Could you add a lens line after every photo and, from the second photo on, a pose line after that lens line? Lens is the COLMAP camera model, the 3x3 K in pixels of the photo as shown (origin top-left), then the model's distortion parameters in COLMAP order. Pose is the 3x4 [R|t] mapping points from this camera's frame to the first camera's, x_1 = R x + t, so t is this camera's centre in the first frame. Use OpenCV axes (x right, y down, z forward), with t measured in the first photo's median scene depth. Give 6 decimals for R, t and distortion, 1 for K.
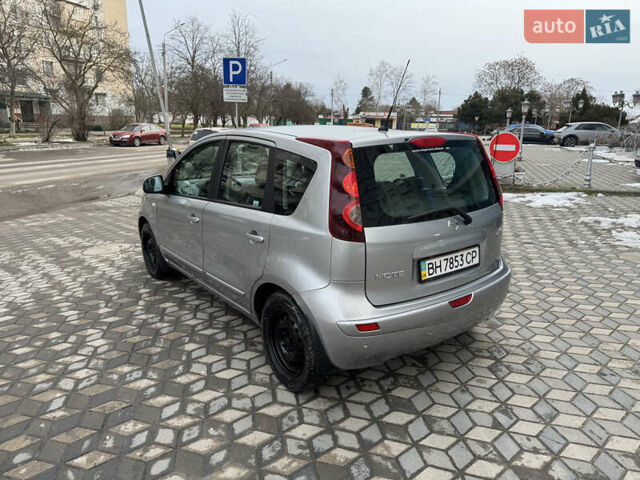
lens RADIAL K [[448.6, 0, 320.7], [0, 448.6, 240.1], [0, 0, 1]] dist [0.039947, -0.050167]
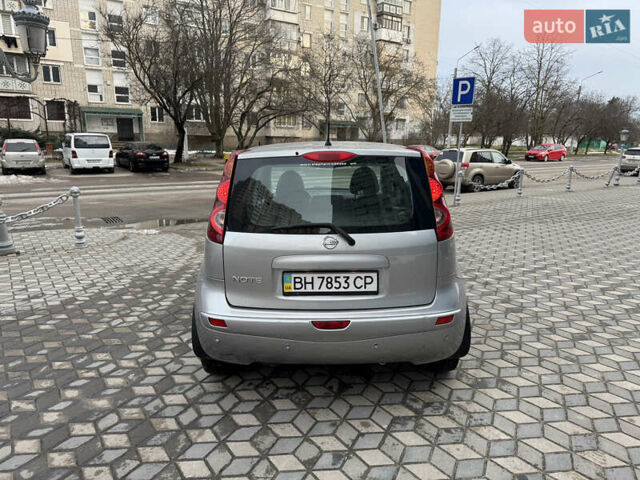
lens RADIAL K [[448.6, 0, 317.4], [0, 448.6, 239.2], [0, 0, 1]] dist [0.039947, -0.050167]
pose [[0.802443, 0.119158, -0.584711, 0.771956], [-0.146798, 0.989166, 0.000119, -0.034678], [0.578391, 0.085739, 0.811242, 0.199052]]
